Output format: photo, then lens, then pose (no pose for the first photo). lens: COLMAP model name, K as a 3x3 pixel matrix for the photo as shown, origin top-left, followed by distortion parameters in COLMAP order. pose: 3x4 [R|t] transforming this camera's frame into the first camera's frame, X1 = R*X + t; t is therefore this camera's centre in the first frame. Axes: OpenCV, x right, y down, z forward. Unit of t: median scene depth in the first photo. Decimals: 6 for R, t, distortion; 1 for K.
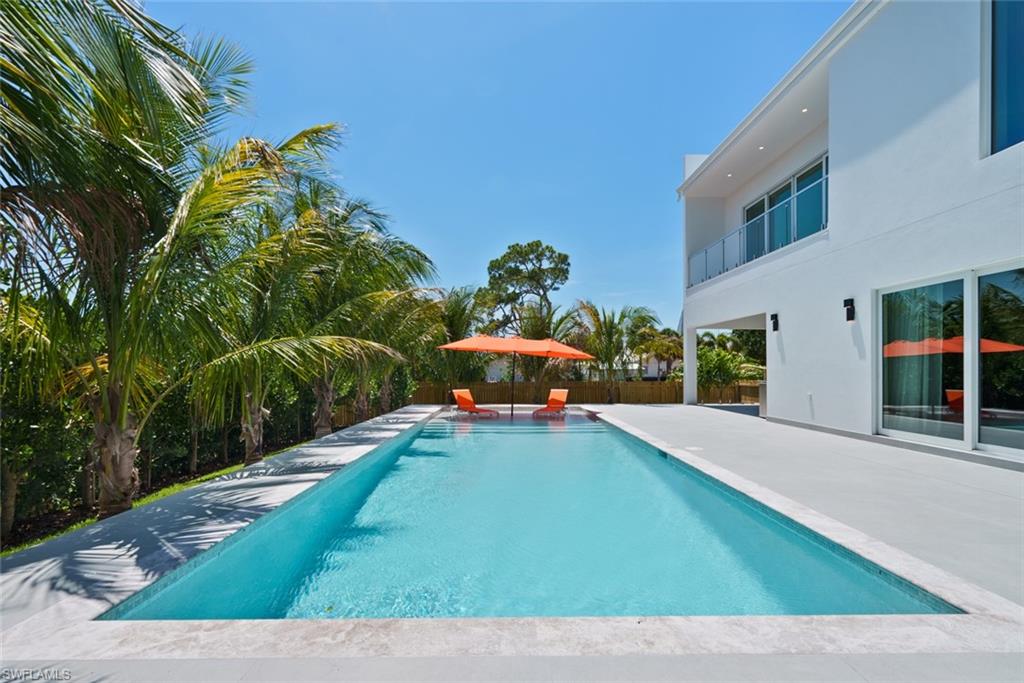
lens RADIAL K [[467.6, 0, 511.7], [0, 467.6, 365.8], [0, 0, 1]] dist [0.002271, 0.002806]
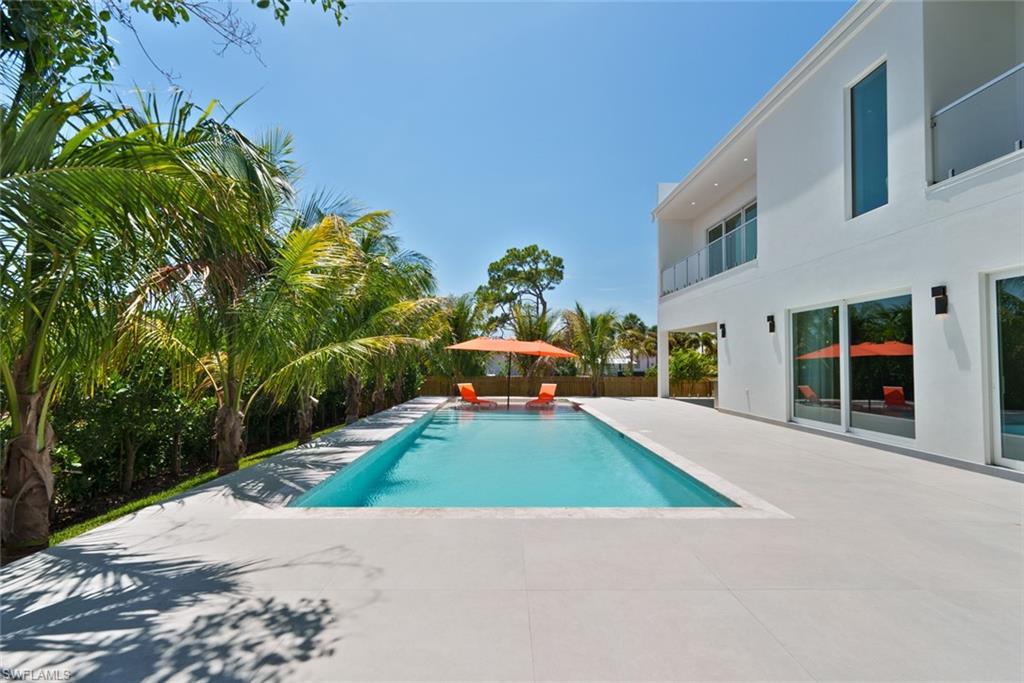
lens RADIAL K [[467.6, 0, 512.4], [0, 467.6, 339.3], [0, 0, 1]] dist [0.002271, 0.002806]
pose [[0.999967, 0.007073, 0.003939, 0.006407], [-0.006911, 0.999180, -0.039887, -0.016893], [-0.004218, 0.039859, 0.999196, -0.213632]]
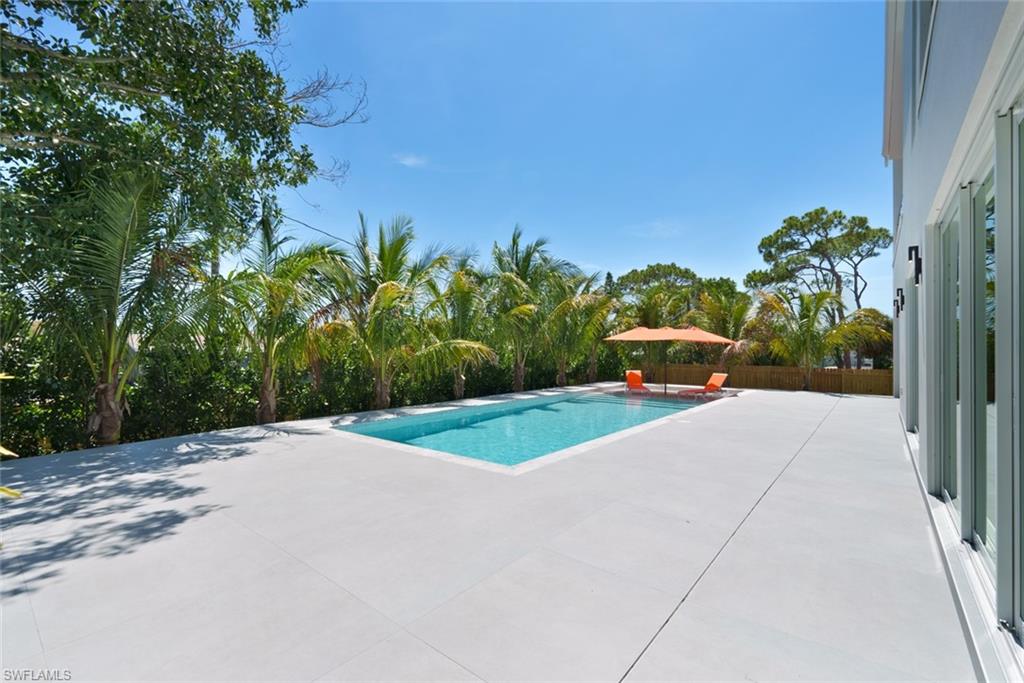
lens RADIAL K [[467.6, 0, 507.4], [0, 467.6, 342.2], [0, 0, 1]] dist [0.002271, 0.002806]
pose [[0.739839, -0.002812, -0.672779, 0.611167], [0.001900, 0.999996, -0.002090, -0.028055], [0.672782, 0.000268, 0.739841, -0.192390]]
